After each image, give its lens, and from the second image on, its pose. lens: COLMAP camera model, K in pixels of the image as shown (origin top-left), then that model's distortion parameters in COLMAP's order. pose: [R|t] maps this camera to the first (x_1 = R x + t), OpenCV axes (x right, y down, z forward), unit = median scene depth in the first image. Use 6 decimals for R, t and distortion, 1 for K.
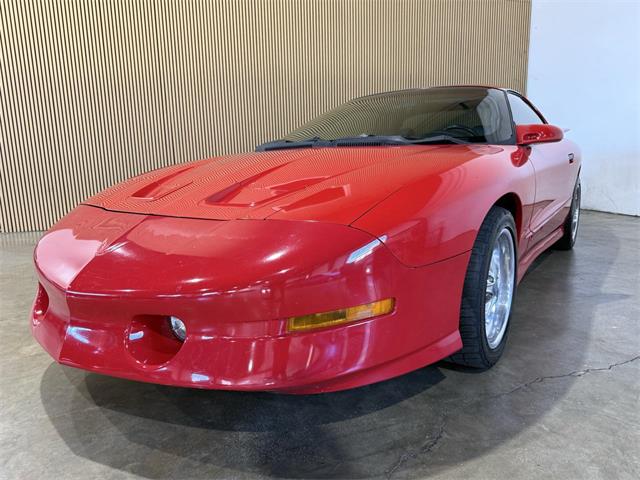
lens RADIAL K [[469.6, 0, 320.0], [0, 469.6, 240.0], [0, 0, 1]] dist [0.004802, -0.006079]
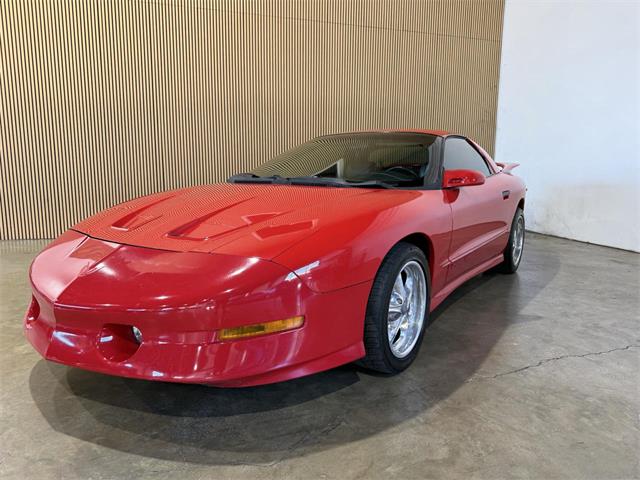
lens RADIAL K [[469.5, 0, 324.4], [0, 469.5, 235.1], [0, 0, 1]] dist [0.007564, -0.005602]
pose [[0.999354, 0.031596, 0.017149, 0.155279], [-0.031053, 0.999035, -0.031069, -0.054984], [-0.018114, 0.030517, 0.999370, -0.276897]]
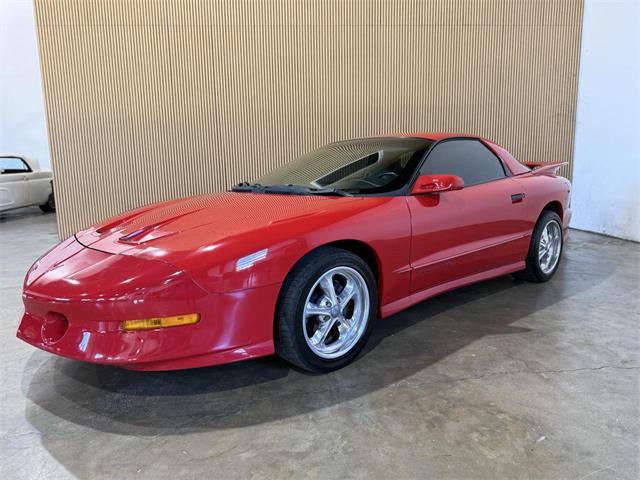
lens RADIAL K [[469.6, 0, 320.0], [0, 469.6, 240.0], [0, 0, 1]] dist [0.004802, -0.006079]
pose [[0.970703, 0.042036, -0.236578, 0.729927], [-0.046297, 0.998850, -0.012484, -0.091464], [0.235781, 0.023071, 0.971532, -0.309632]]
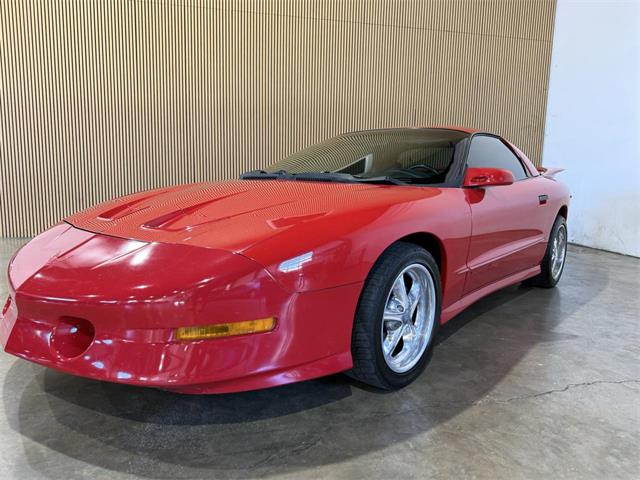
lens RADIAL K [[469.4, 0, 323.2], [0, 469.4, 240.1], [0, 0, 1]] dist [-0.003286, 0.003398]
pose [[0.994406, 0.059762, -0.087099, 0.305331], [-0.063455, 0.997172, -0.040262, -0.025940], [0.084446, 0.045563, 0.995386, -0.136327]]
